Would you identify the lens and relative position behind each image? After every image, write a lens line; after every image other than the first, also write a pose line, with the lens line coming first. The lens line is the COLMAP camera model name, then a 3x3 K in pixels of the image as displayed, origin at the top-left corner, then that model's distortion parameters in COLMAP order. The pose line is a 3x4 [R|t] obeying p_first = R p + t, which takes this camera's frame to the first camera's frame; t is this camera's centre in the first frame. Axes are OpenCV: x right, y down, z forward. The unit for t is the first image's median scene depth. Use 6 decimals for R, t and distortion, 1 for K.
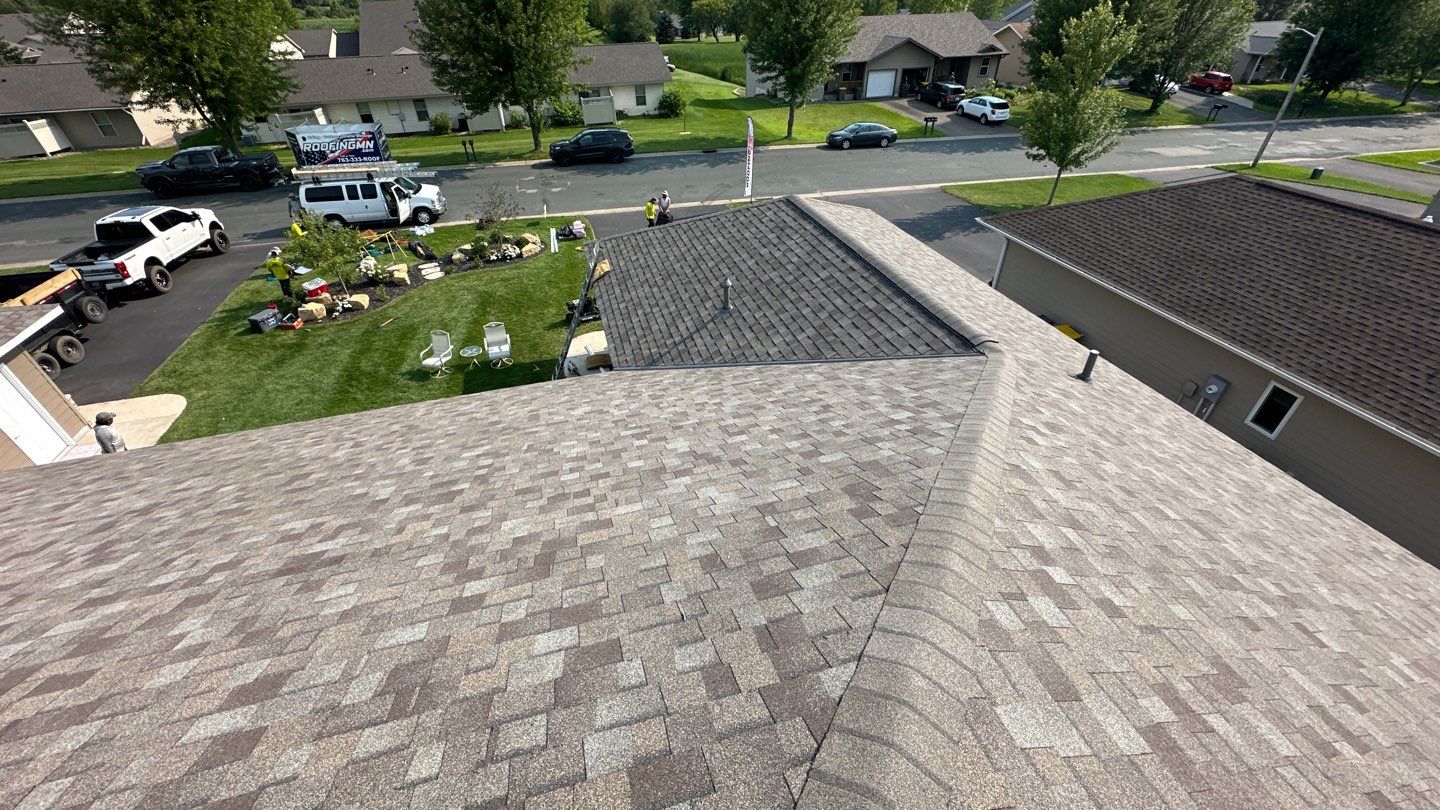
lens RADIAL K [[574.3, 0, 718.4], [0, 574.3, 405.9], [0, 0, 1]] dist [-0.003710, 0.000719]
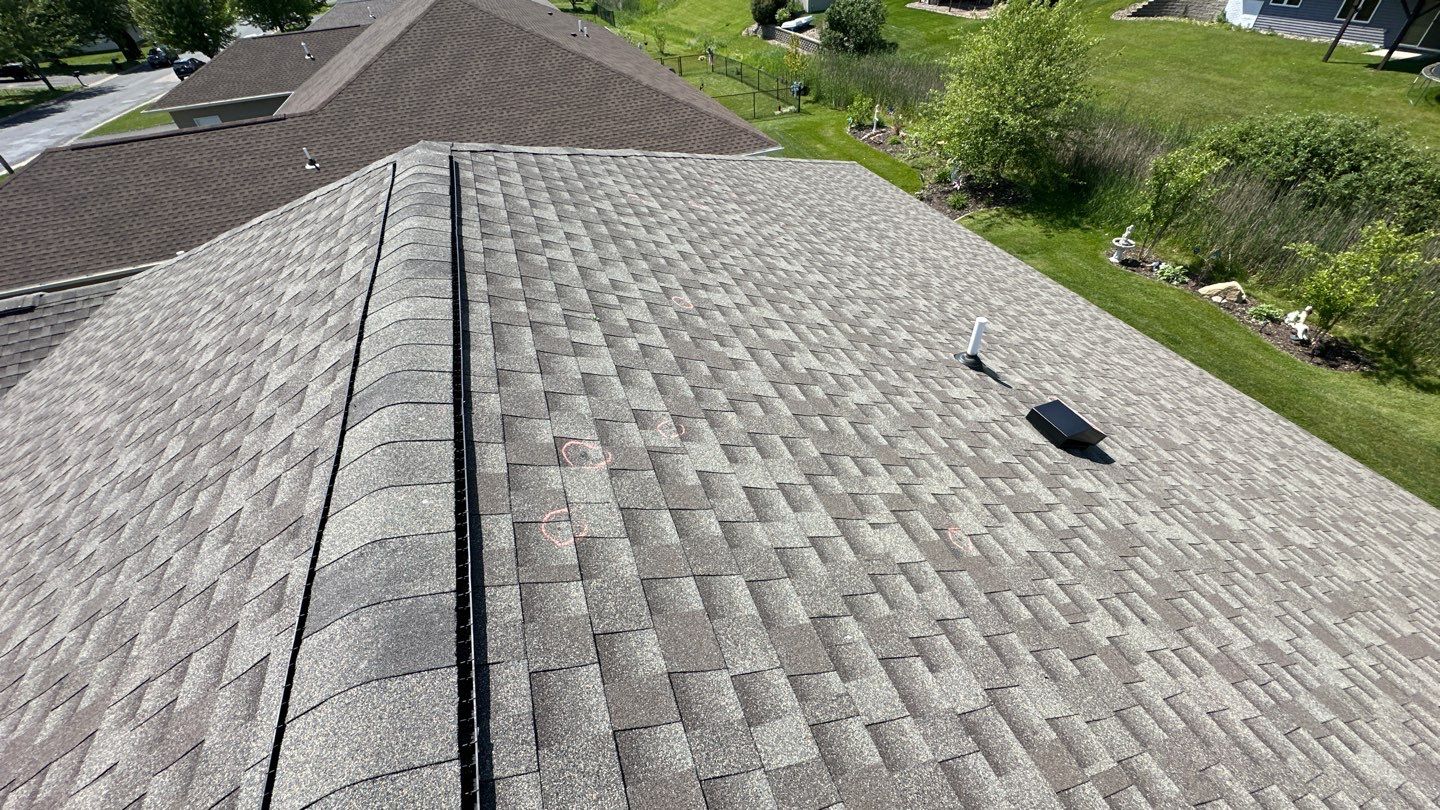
lens RADIAL K [[574.3, 0, 718.4], [0, 574.3, 405.9], [0, 0, 1]] dist [-0.003710, 0.000719]
pose [[-0.076125, -0.642259, 0.762698, -0.128477], [0.638092, 0.556396, 0.532223, 0.038069], [-0.766187, 0.527187, 0.367465, -0.033540]]
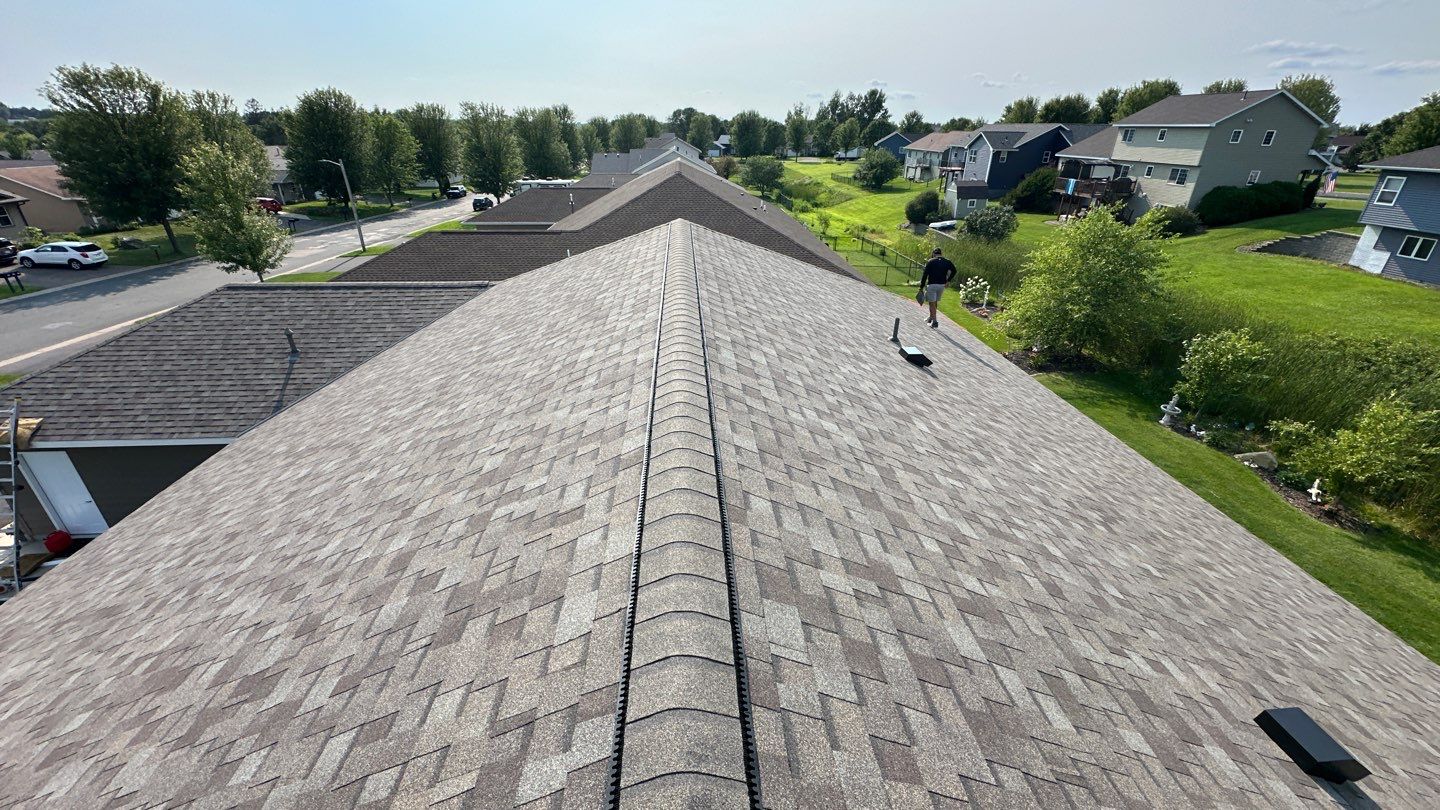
lens RADIAL K [[574.3, 0, 718.4], [0, 574.3, 405.9], [0, 0, 1]] dist [-0.003710, 0.000719]
pose [[0.209261, -0.407741, 0.888795, -0.300151], [0.568543, 0.790235, 0.228666, 0.051987], [-0.795593, 0.457468, 0.397184, -0.062717]]
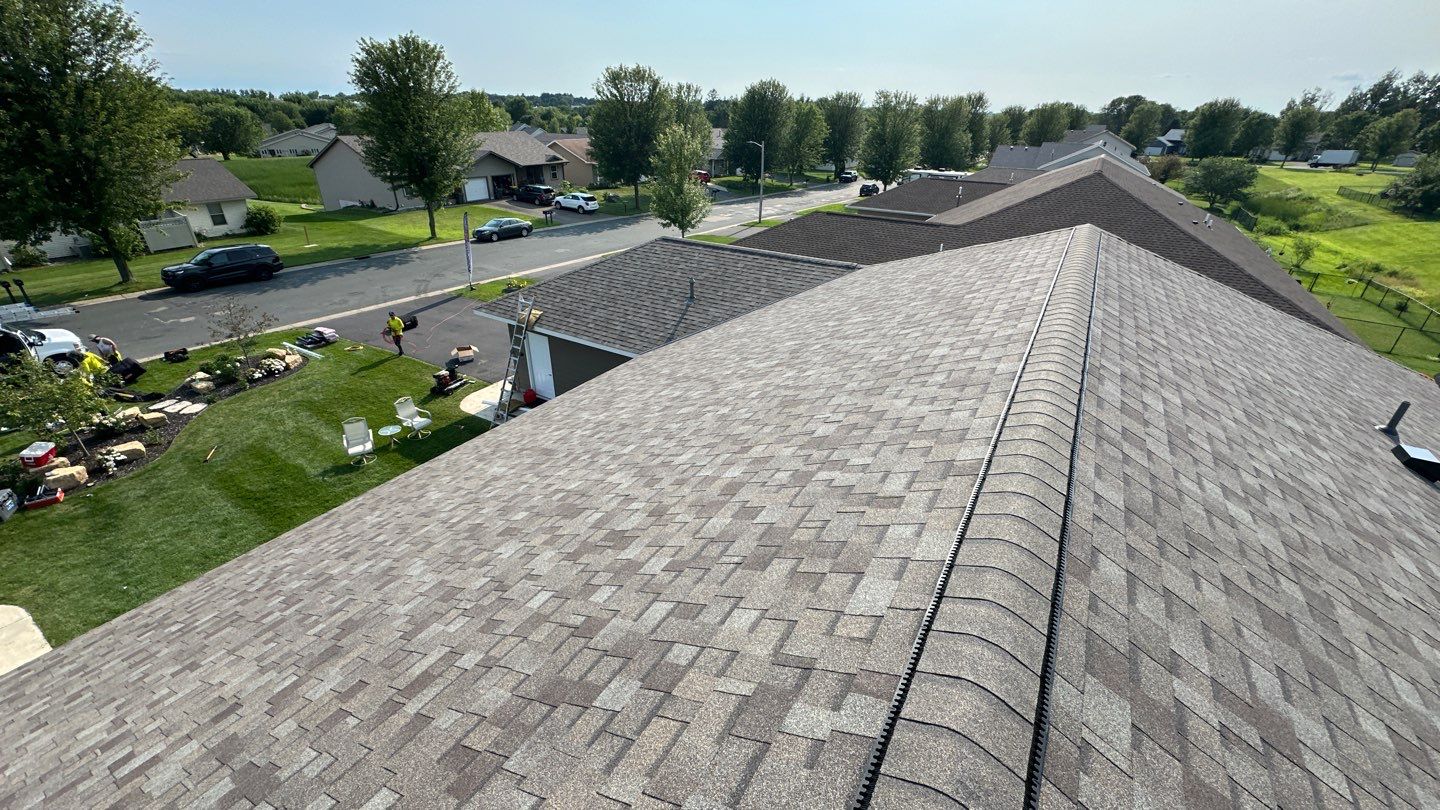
lens RADIAL K [[574.3, 0, 718.4], [0, 574.3, 405.9], [0, 0, 1]] dist [-0.003710, 0.000719]
pose [[0.734431, -0.281651, 0.617482, -0.302908], [0.375139, 0.926670, -0.023508, 0.051210], [-0.565581, 0.248907, 0.786234, -0.060649]]
